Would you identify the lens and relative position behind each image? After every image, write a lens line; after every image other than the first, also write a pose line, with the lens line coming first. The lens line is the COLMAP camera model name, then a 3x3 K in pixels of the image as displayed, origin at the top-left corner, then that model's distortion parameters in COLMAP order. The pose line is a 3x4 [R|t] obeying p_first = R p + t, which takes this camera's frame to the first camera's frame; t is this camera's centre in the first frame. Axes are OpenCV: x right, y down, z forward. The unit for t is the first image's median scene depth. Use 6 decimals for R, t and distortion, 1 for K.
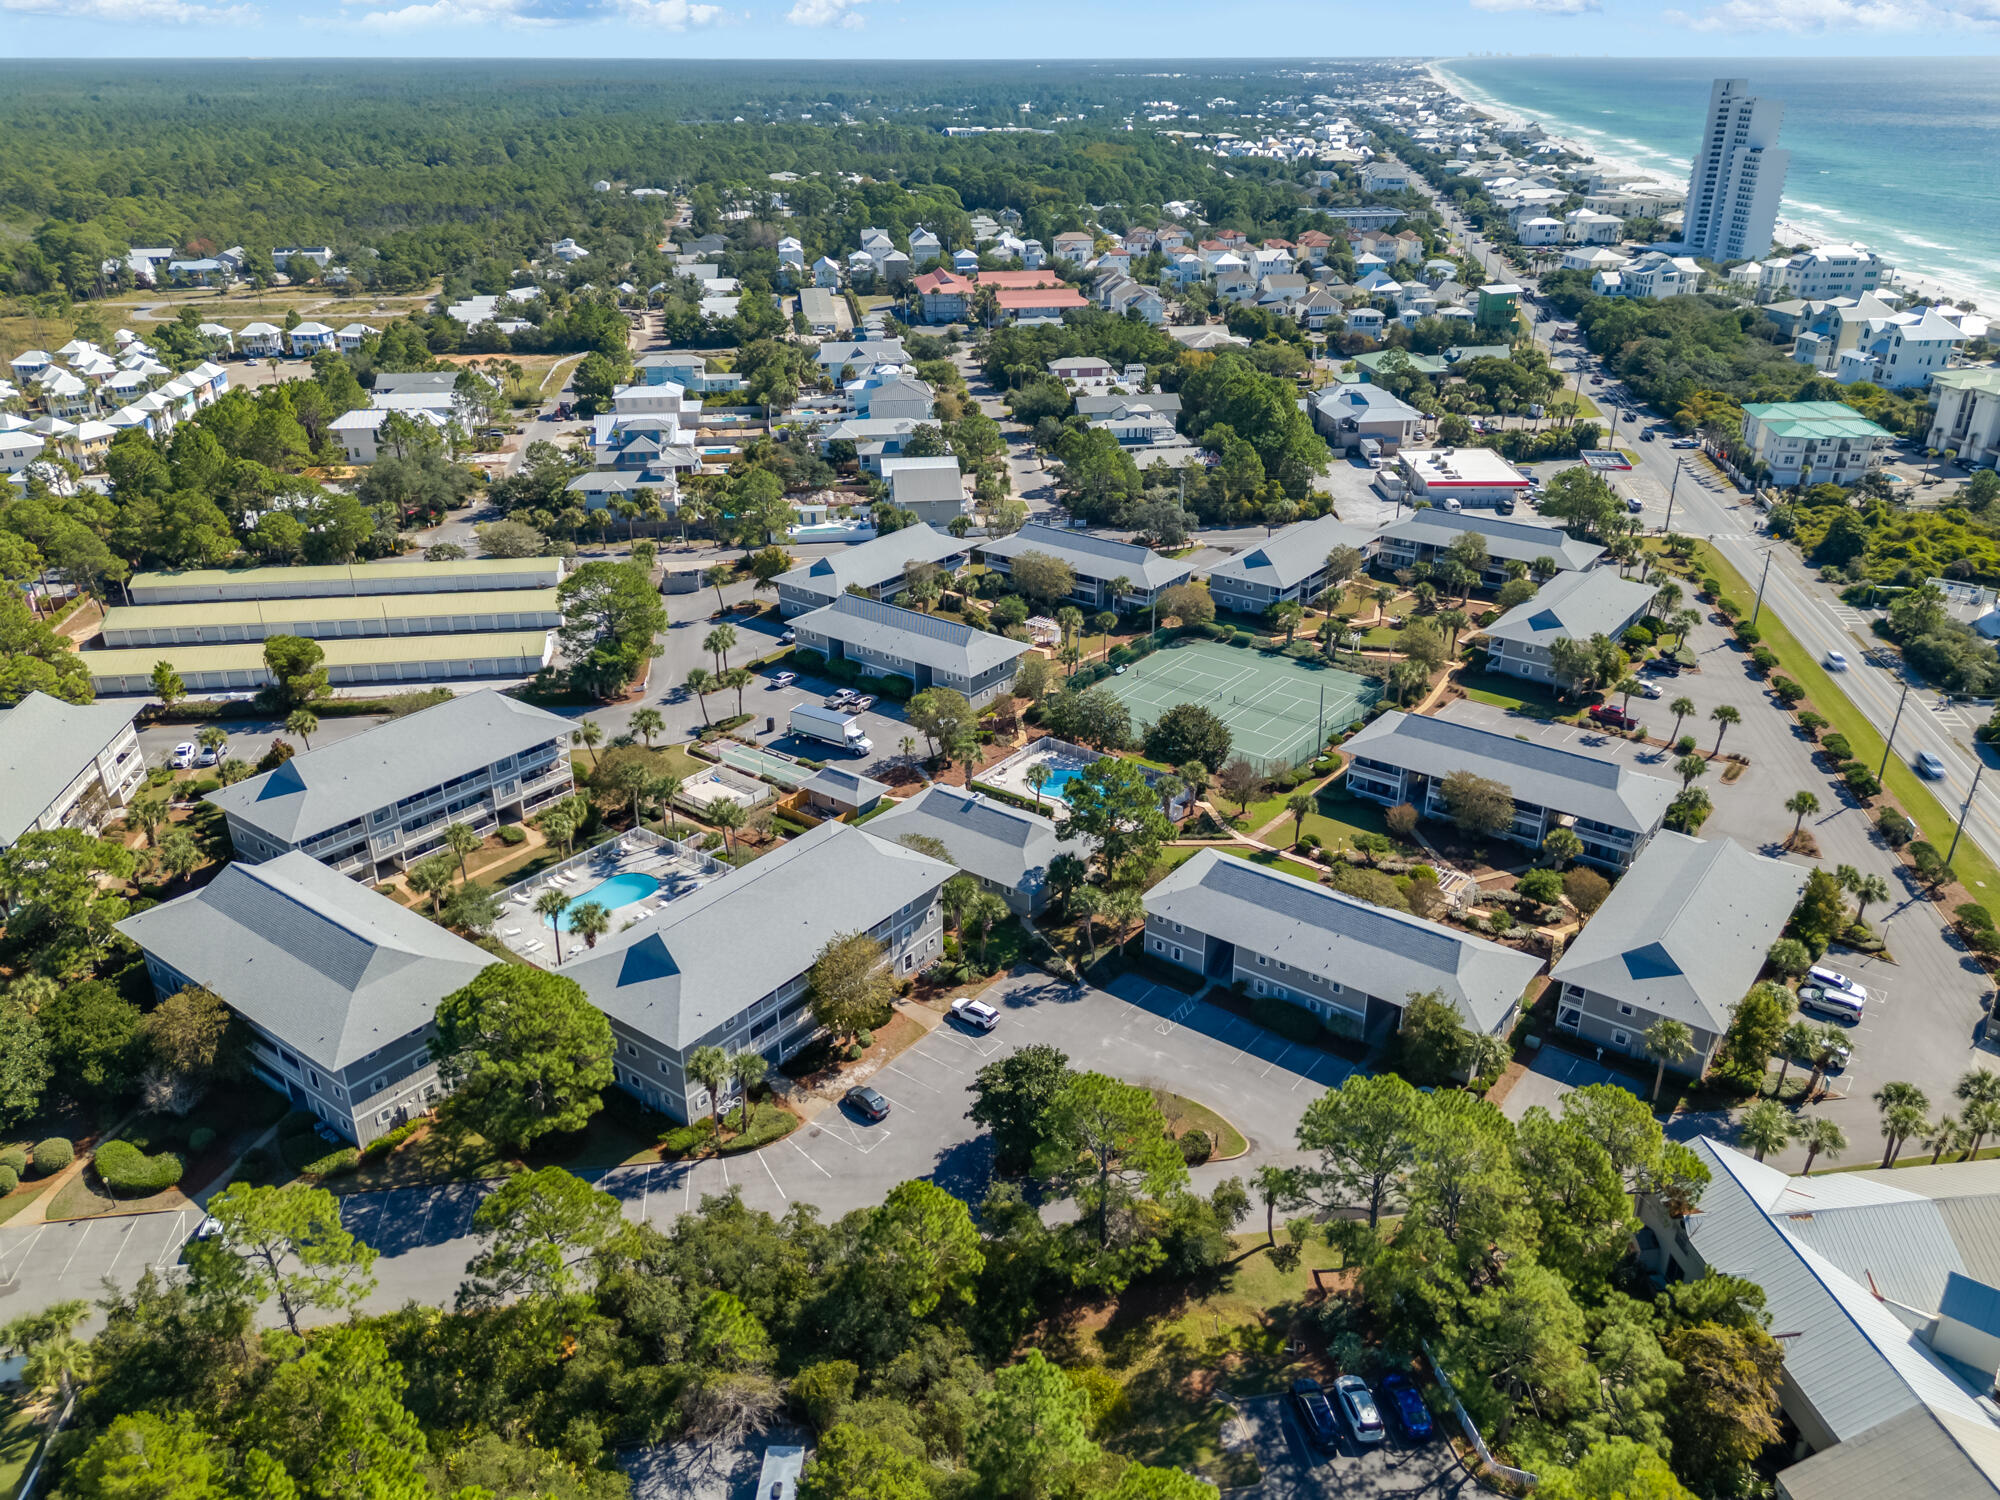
lens RADIAL K [[1500.5, 0, 1000.0], [0, 1500.5, 750.0], [0, 0, 1]] dist [0.061271, -0.086268]
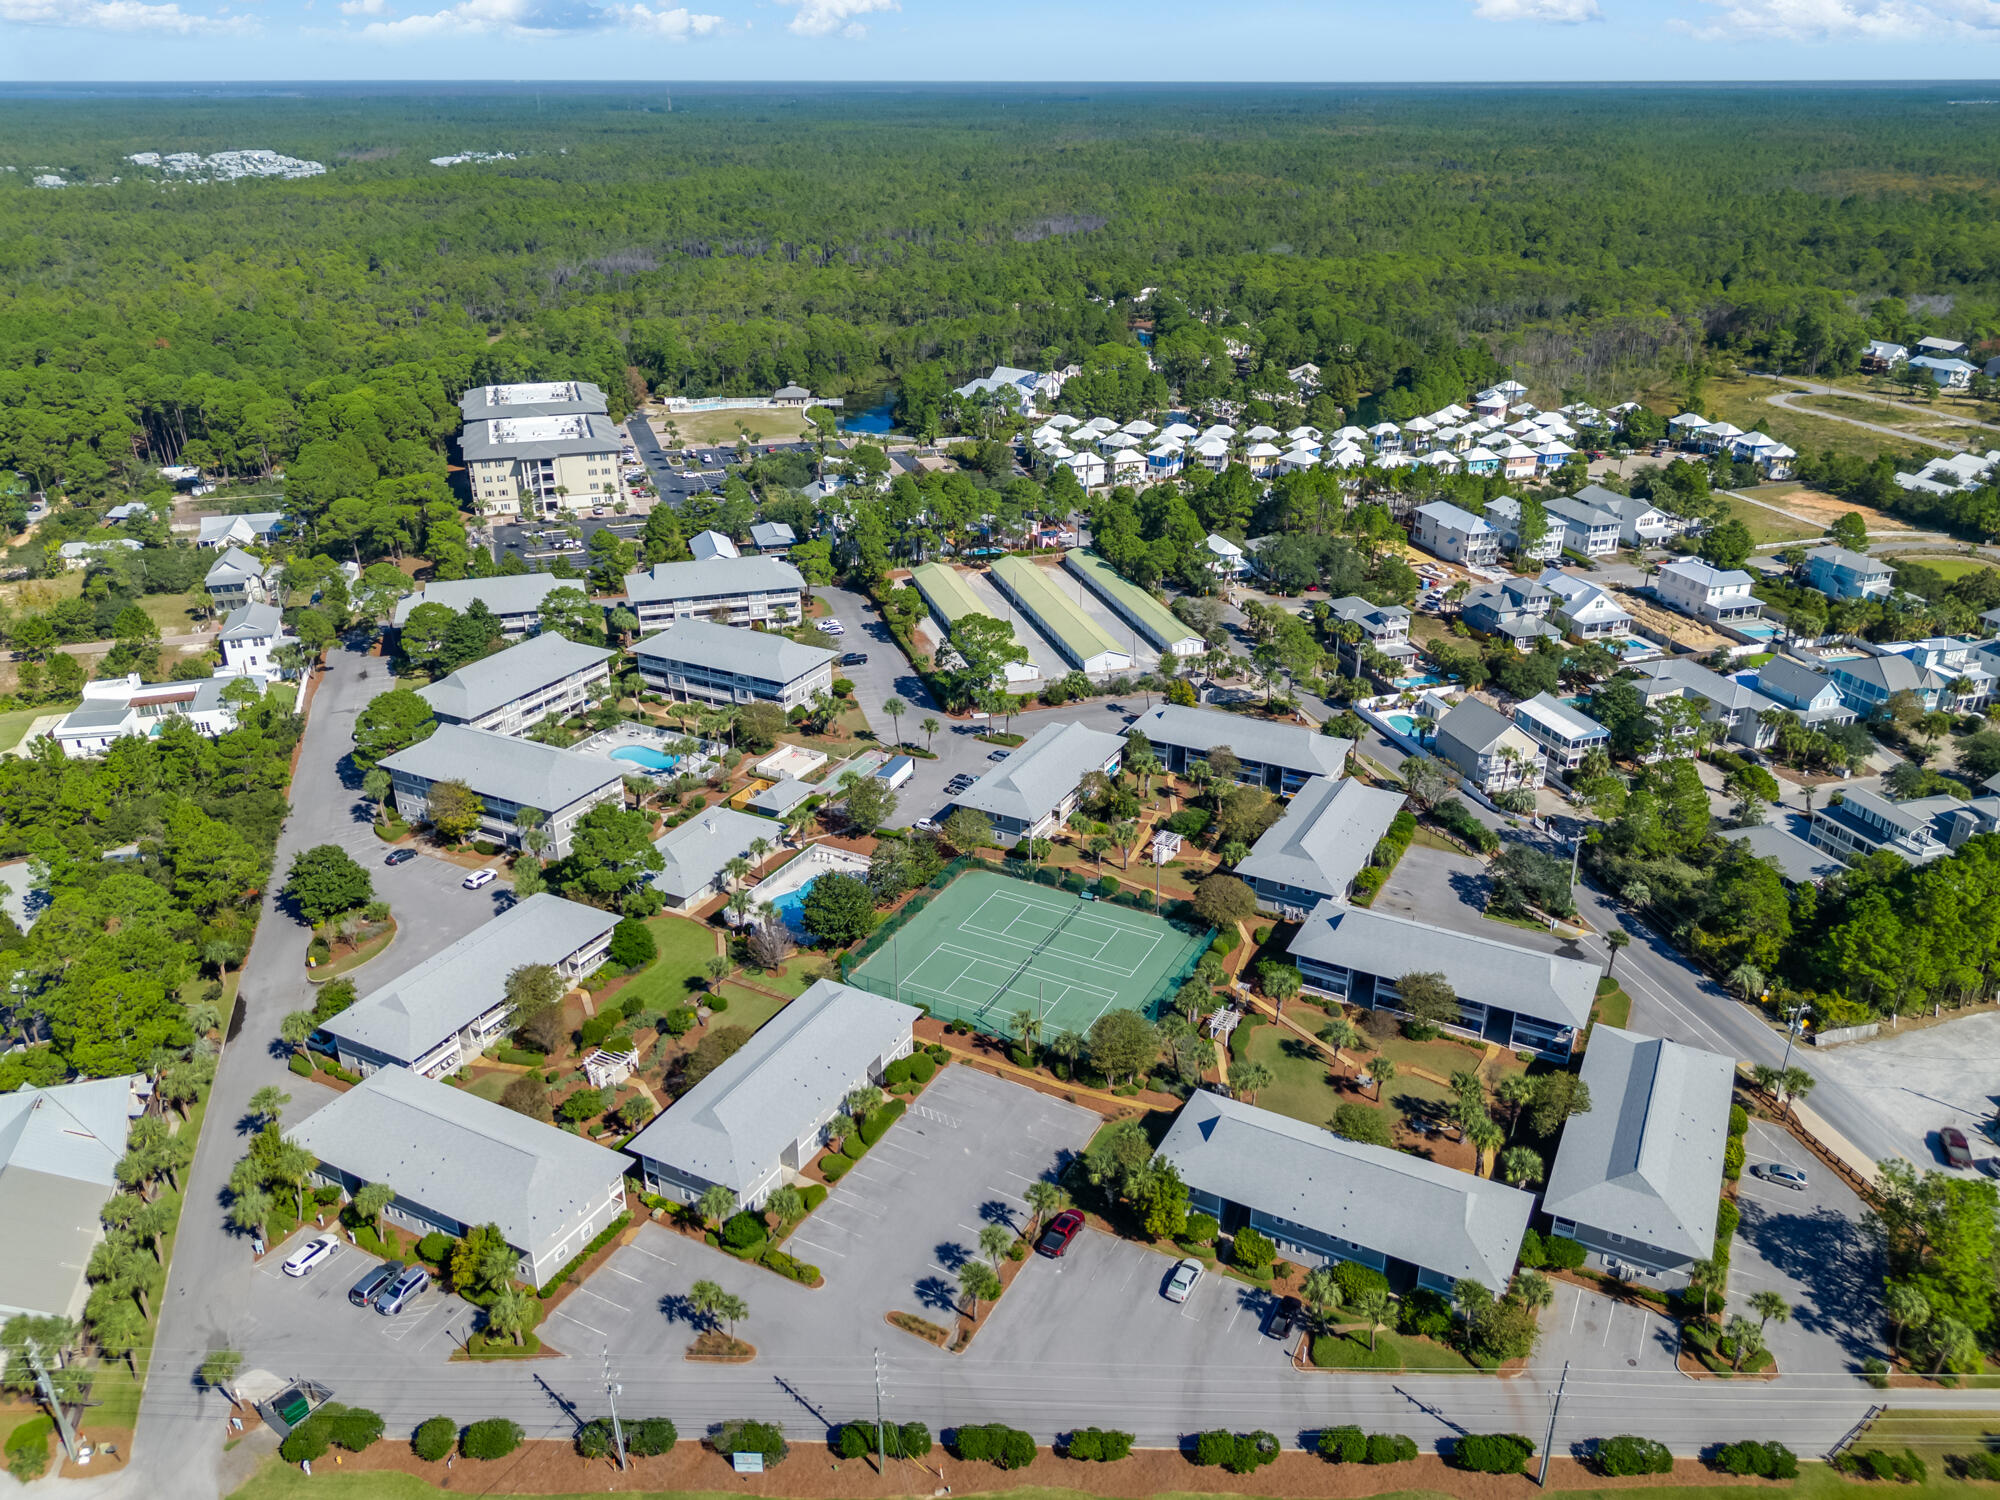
lens RADIAL K [[1492.2, 0, 1005.8], [0, 1492.2, 742.6], [0, 0, 1]] dist [0.069451, -0.090627]
pose [[0.163033, 0.394379, -0.904370, 0.884520], [-0.408773, 0.861260, 0.301888, -0.409165], [0.897956, 0.320465, 0.301625, 0.580461]]
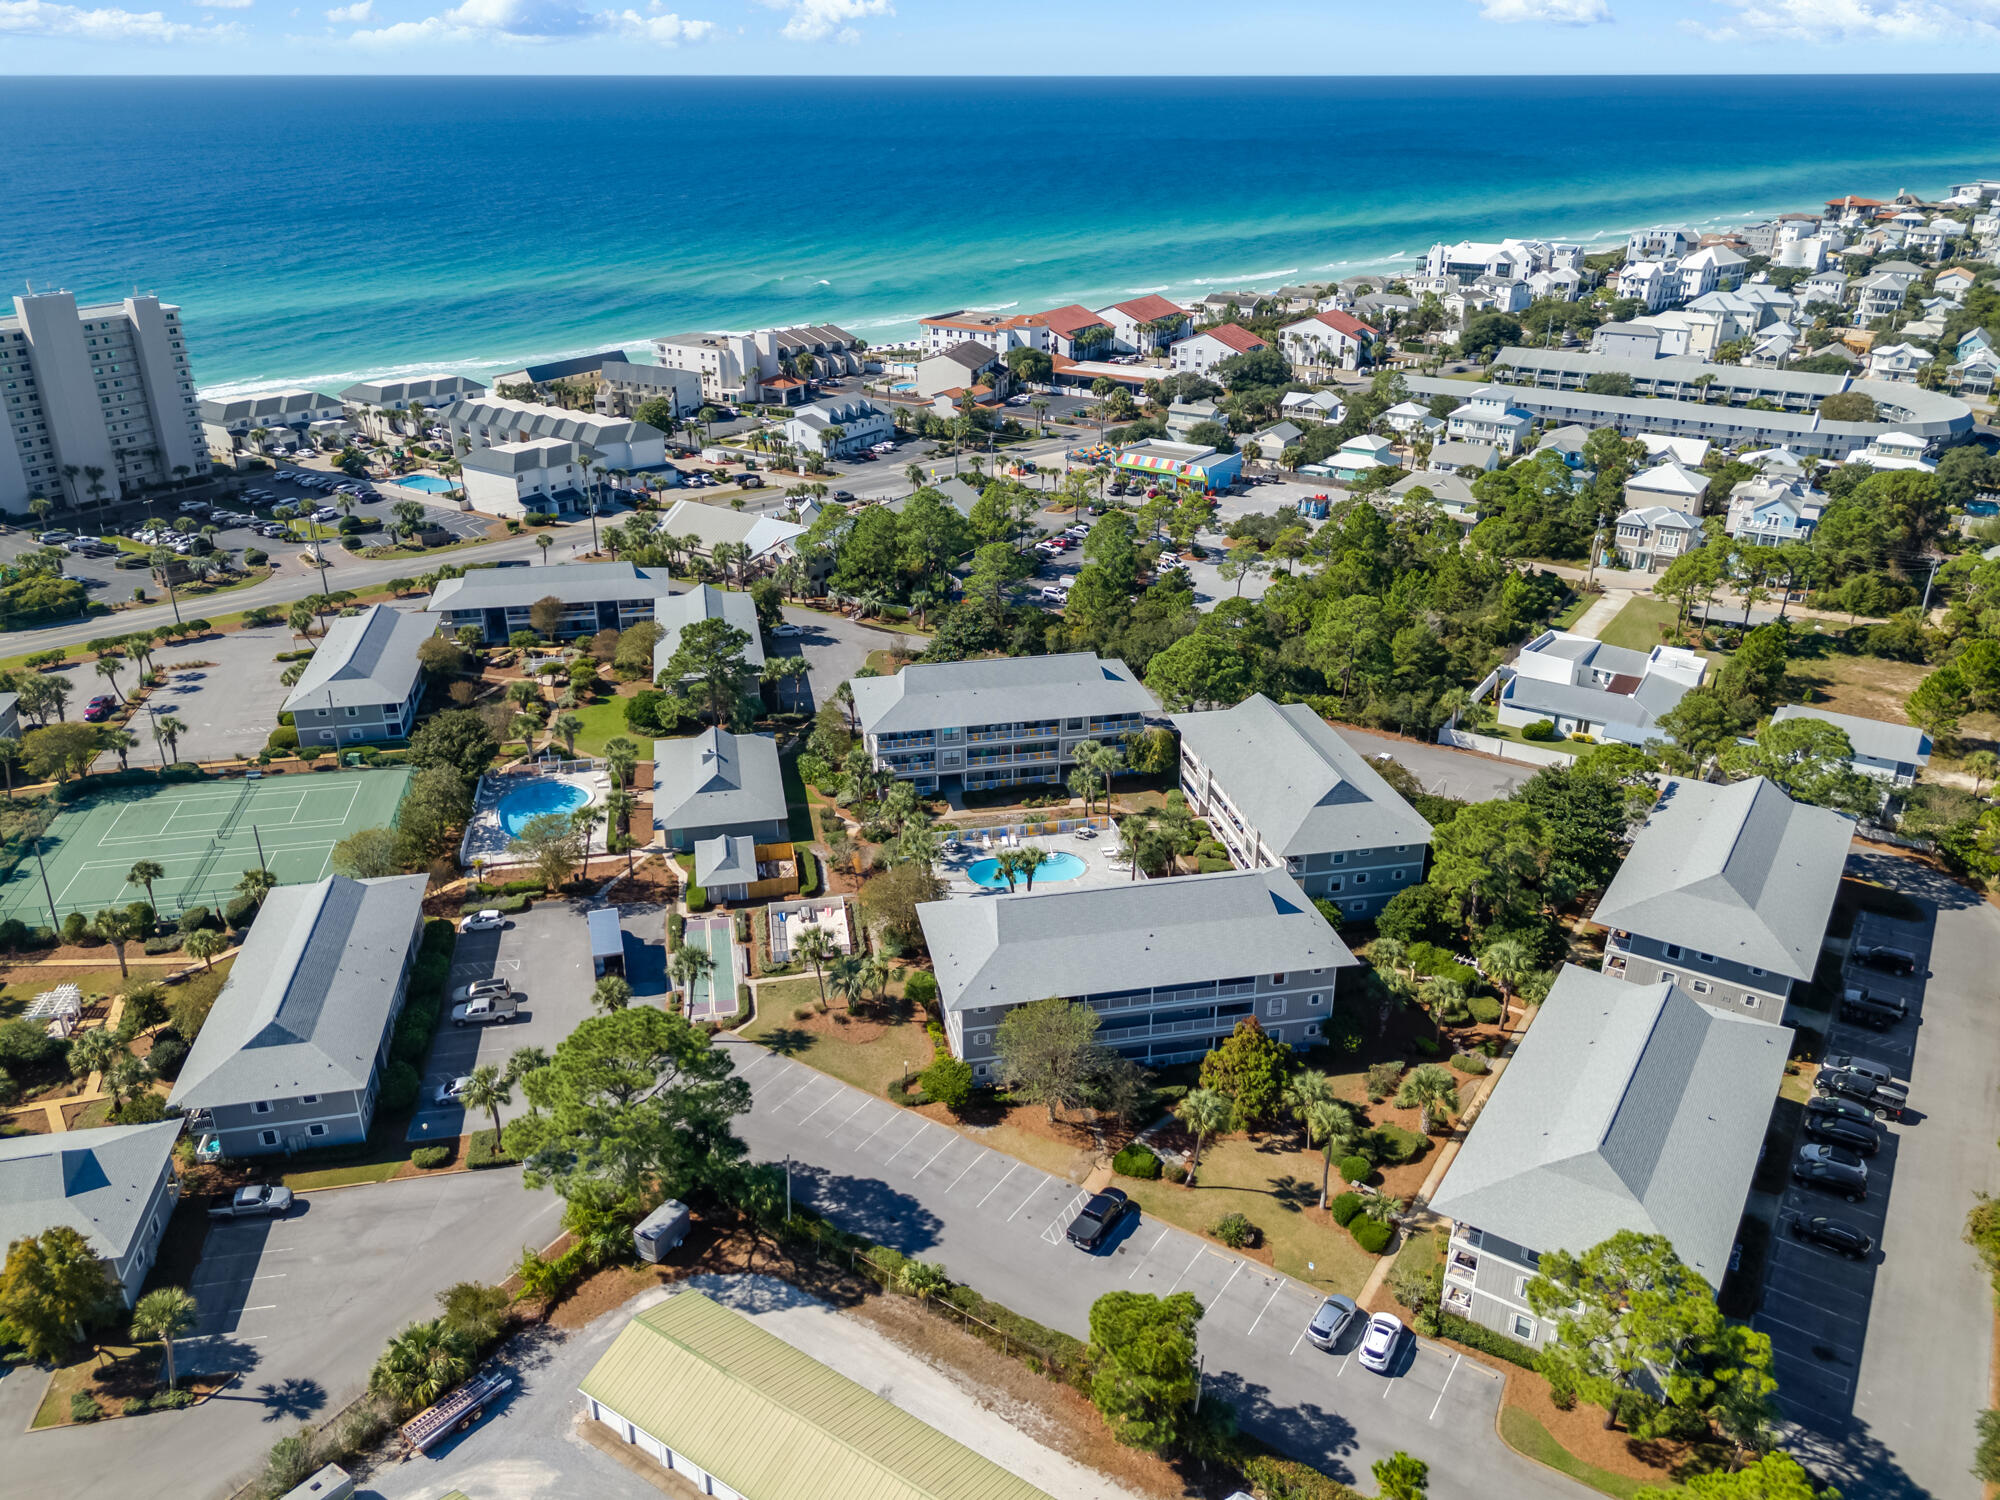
lens RADIAL K [[1492.2, 0, 1005.8], [0, 1492.2, 742.6], [0, 0, 1]] dist [0.069451, -0.090627]
pose [[-0.753400, -0.275321, 0.597149, -0.619561], [0.269231, 0.699360, 0.662125, -0.469238], [-0.599919, 0.659616, -0.452773, 0.982392]]
